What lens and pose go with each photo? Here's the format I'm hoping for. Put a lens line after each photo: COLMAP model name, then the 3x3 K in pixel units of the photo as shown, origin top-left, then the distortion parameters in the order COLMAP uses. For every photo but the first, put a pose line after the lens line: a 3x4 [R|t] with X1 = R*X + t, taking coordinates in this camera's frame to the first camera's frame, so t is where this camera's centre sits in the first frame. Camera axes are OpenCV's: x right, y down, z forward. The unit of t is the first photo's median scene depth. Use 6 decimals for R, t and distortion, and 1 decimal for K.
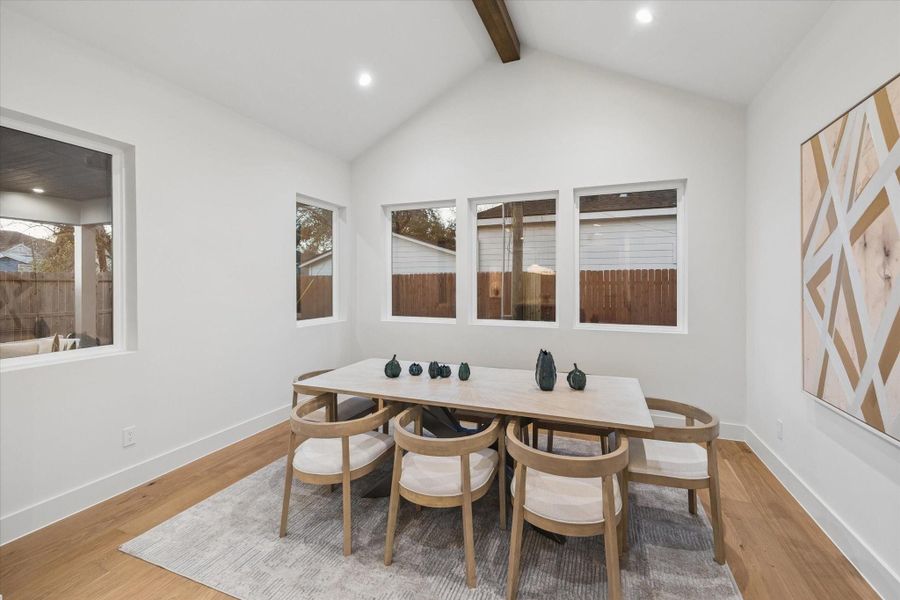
lens RADIAL K [[380.0, 0, 450.3], [0, 380.0, 284.2], [0, 0, 1]] dist [-0.000346, -0.000018]
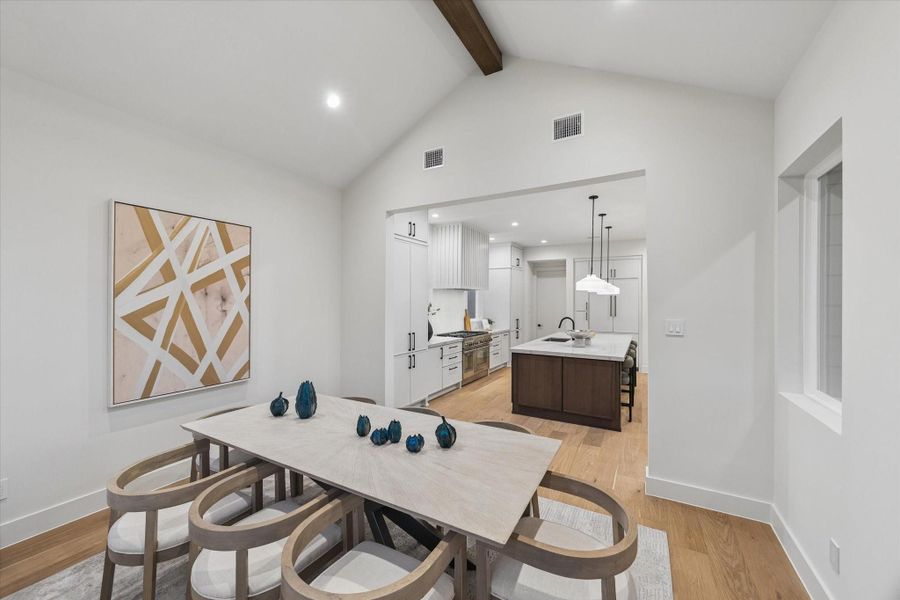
lens RADIAL K [[347.2, 0, 450.0], [0, 347.2, 300.0], [0, 0, 1]] dist [-0.000965, -0.000042]
pose [[-0.991798, -0.004295, 0.127745, -0.324476], [-0.004116, 0.999990, 0.001659, -0.072066], [-0.127751, 0.001119, -0.991806, 2.309794]]
